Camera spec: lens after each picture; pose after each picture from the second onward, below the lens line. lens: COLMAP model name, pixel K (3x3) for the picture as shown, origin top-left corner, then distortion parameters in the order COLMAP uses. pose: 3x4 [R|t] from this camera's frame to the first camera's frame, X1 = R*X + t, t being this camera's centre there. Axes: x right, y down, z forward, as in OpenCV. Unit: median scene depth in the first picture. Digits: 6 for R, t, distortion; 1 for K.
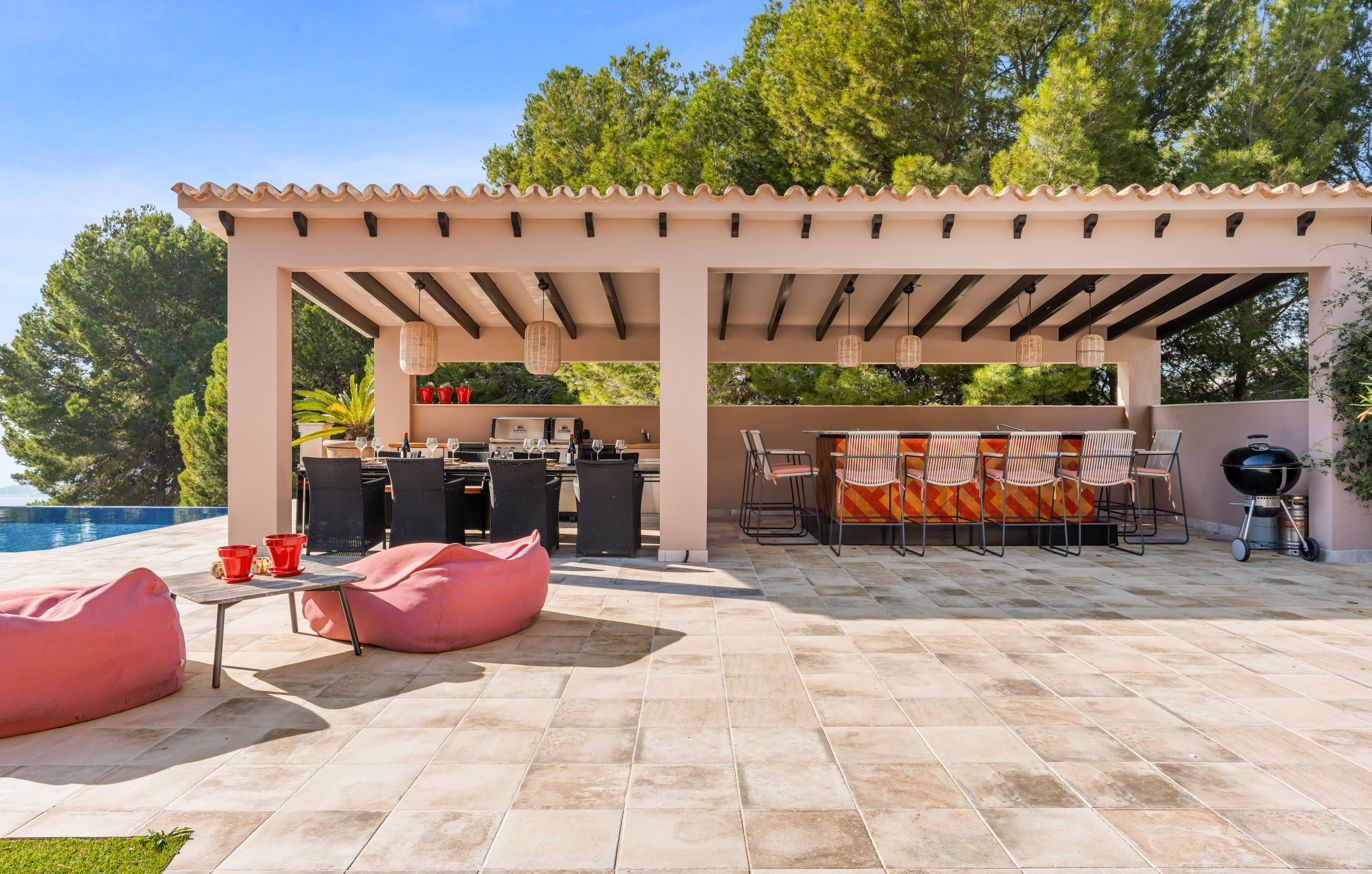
lens RADIAL K [[858.5, 0, 687.3], [0, 858.5, 430.7], [0, 0, 1]] dist [-0.003937, 0.002138]
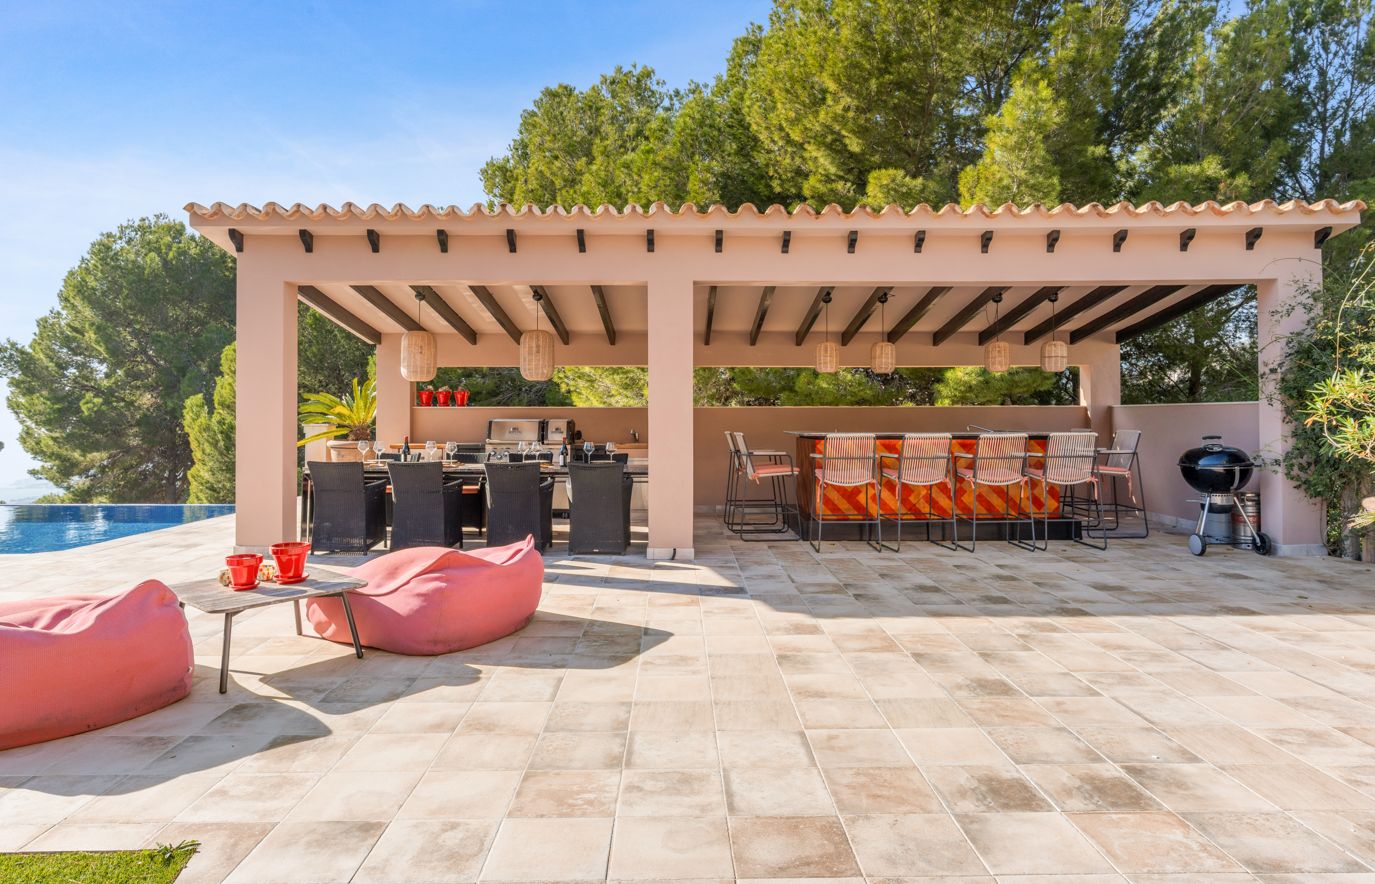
lens RADIAL K [[814.0, 0, 683.0], [0, 814.0, 409.4], [0, 0, 1]] dist [-0.003488, 0.000030]
pose [[0.999939, -0.003092, 0.010640, 0.000032], [0.003275, 0.999845, -0.017292, -0.013000], [-0.010585, 0.017326, 0.999794, 0.000264]]
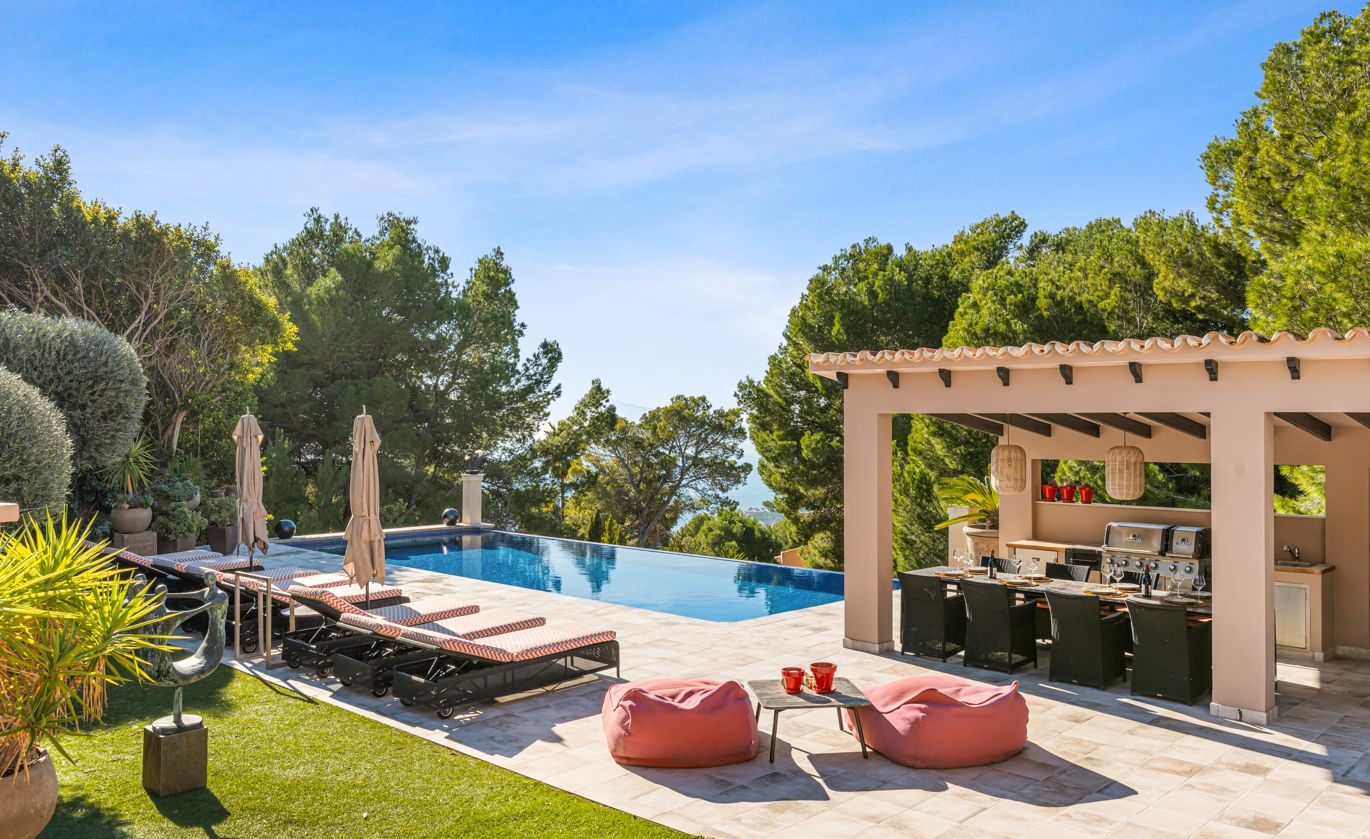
lens RADIAL K [[1101.8, 0, 681.5], [0, 1101.8, 409.7], [0, 0, 1]] dist [0.002281, 0.003459]
pose [[0.722711, -0.007619, -0.691109, 0.369228], [-0.003875, 0.999879, -0.015075, -0.159177], [0.691140, 0.013573, 0.722594, -0.295953]]
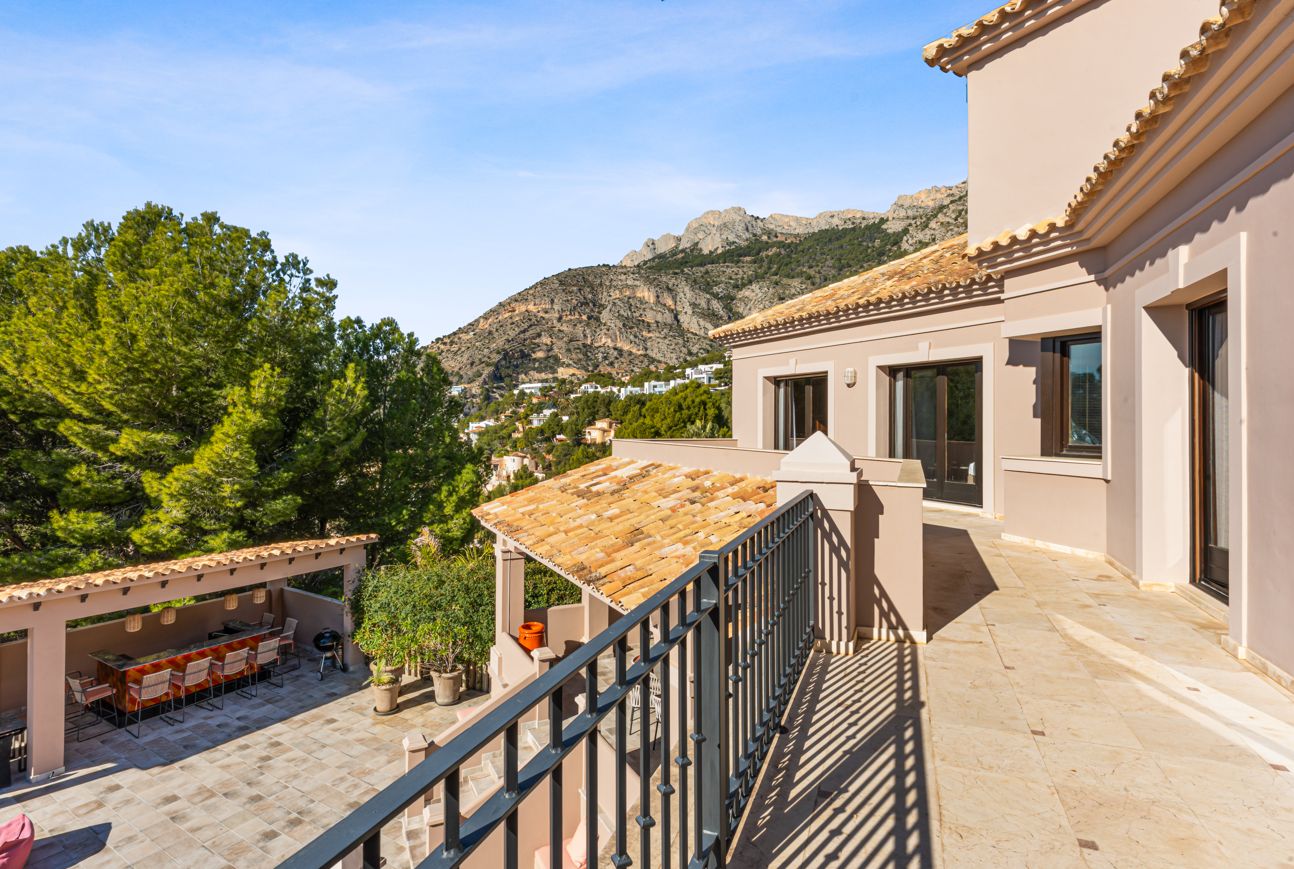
lens RADIAL K [[633.6, 0, 636.1], [0, 633.6, 427.3], [0, 0, 1]] dist [-0.014762, 0.001458]
pose [[0.521144, 0.009684, 0.853414, -0.505326], [0.000536, 0.999932, -0.011675, -0.598816], [-0.853468, 0.006542, 0.521104, -0.839092]]
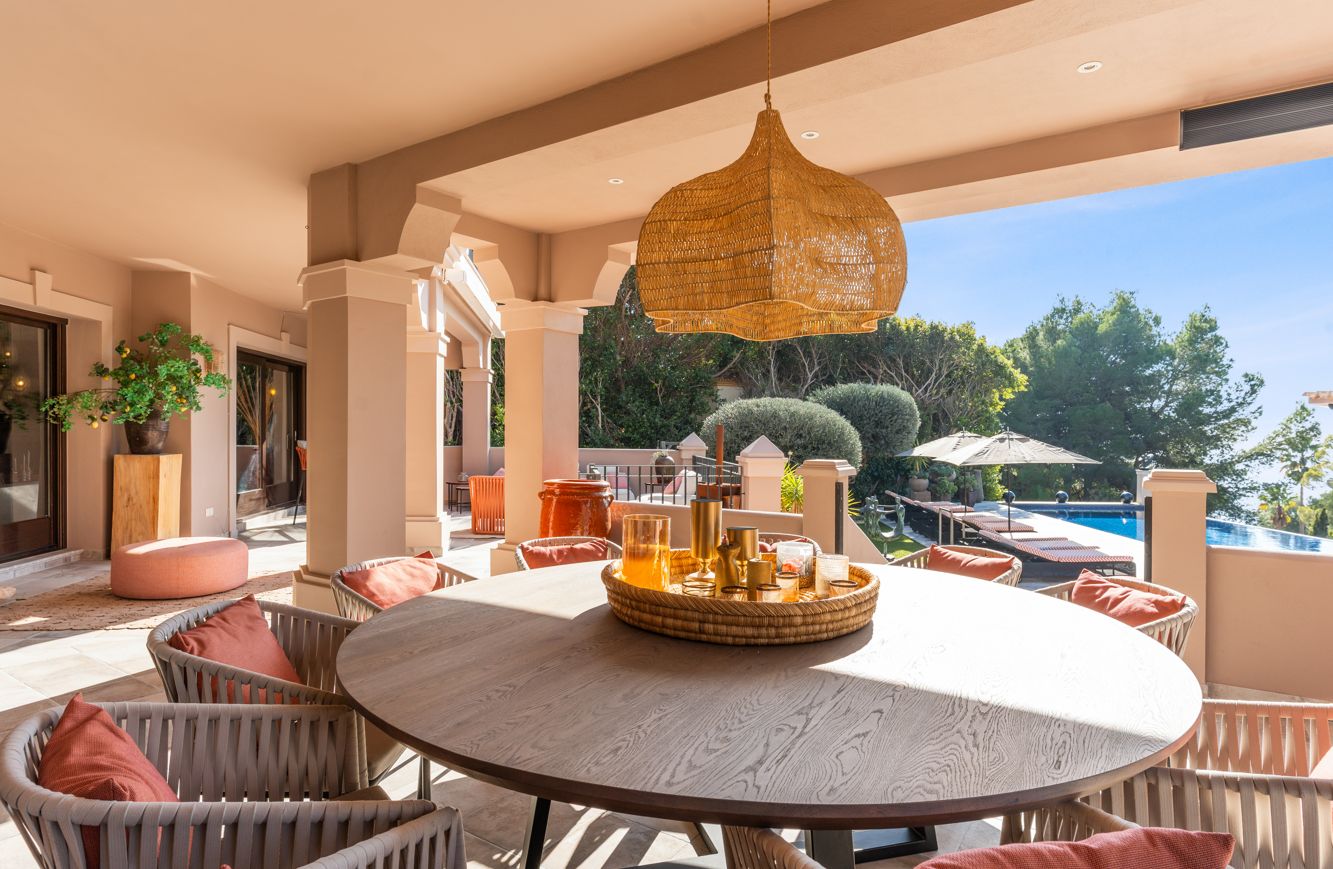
lens RADIAL K [[748.1, 0, 675.8], [0, 748.1, 429.0], [0, 0, 1]] dist [0.026033, -0.003556]
pose [[-0.036698, -0.002799, -0.999322, 1.017146], [-0.008519, 0.999961, -0.002488, -0.169165], [0.999290, 0.008421, -0.036720, -0.299209]]
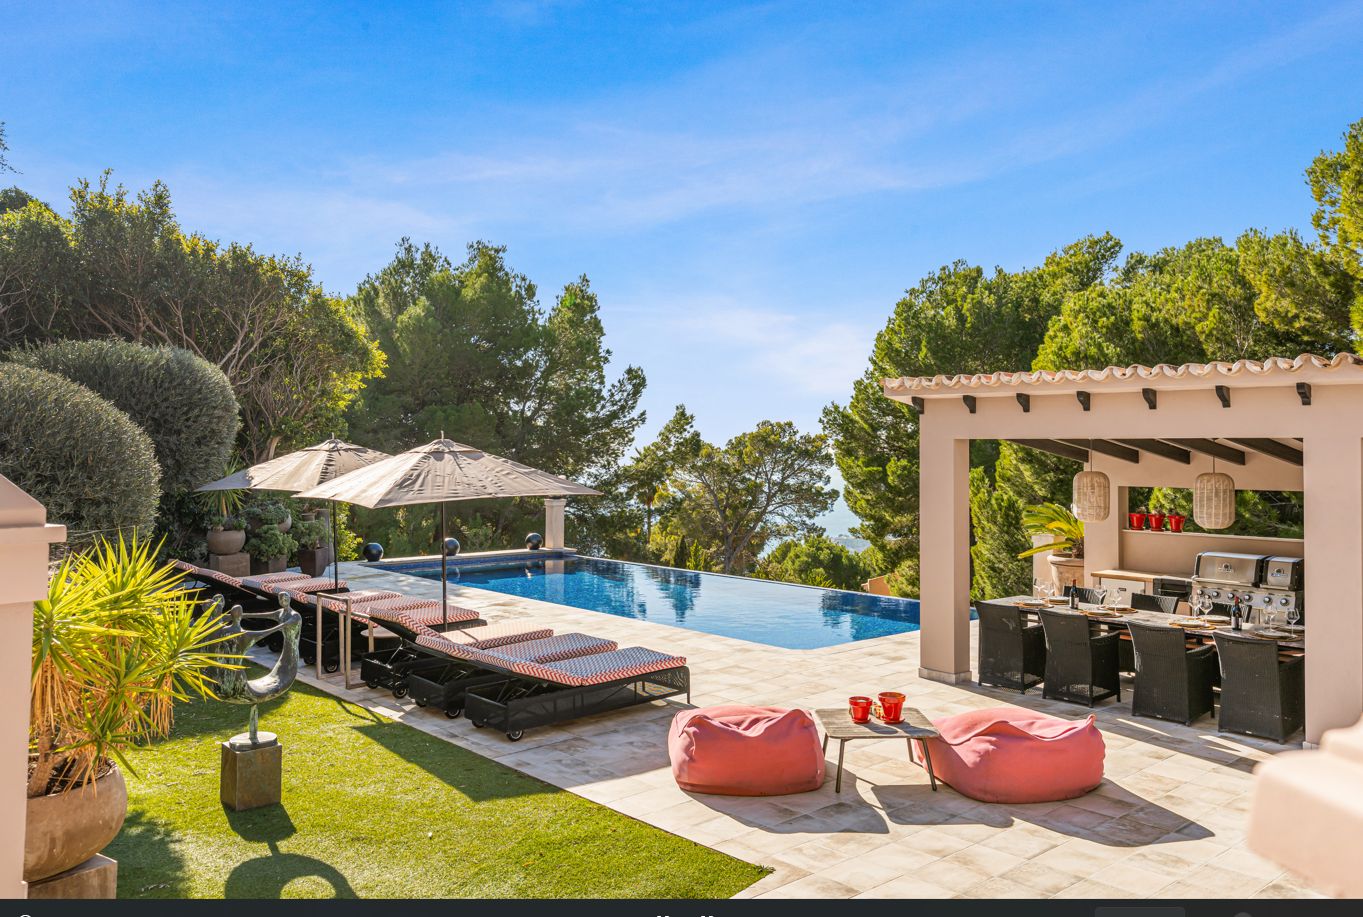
lens RADIAL K [[1102.9, 0, 687.1], [0, 1102.9, 435.6], [0, 0, 1]] dist [0.007886, -0.008099]
pose [[0.668179, -0.007508, -0.743963, 0.382277], [-0.005197, 0.999878, -0.014759, -0.158783], [0.743982, 0.013728, 0.668058, -0.277049]]
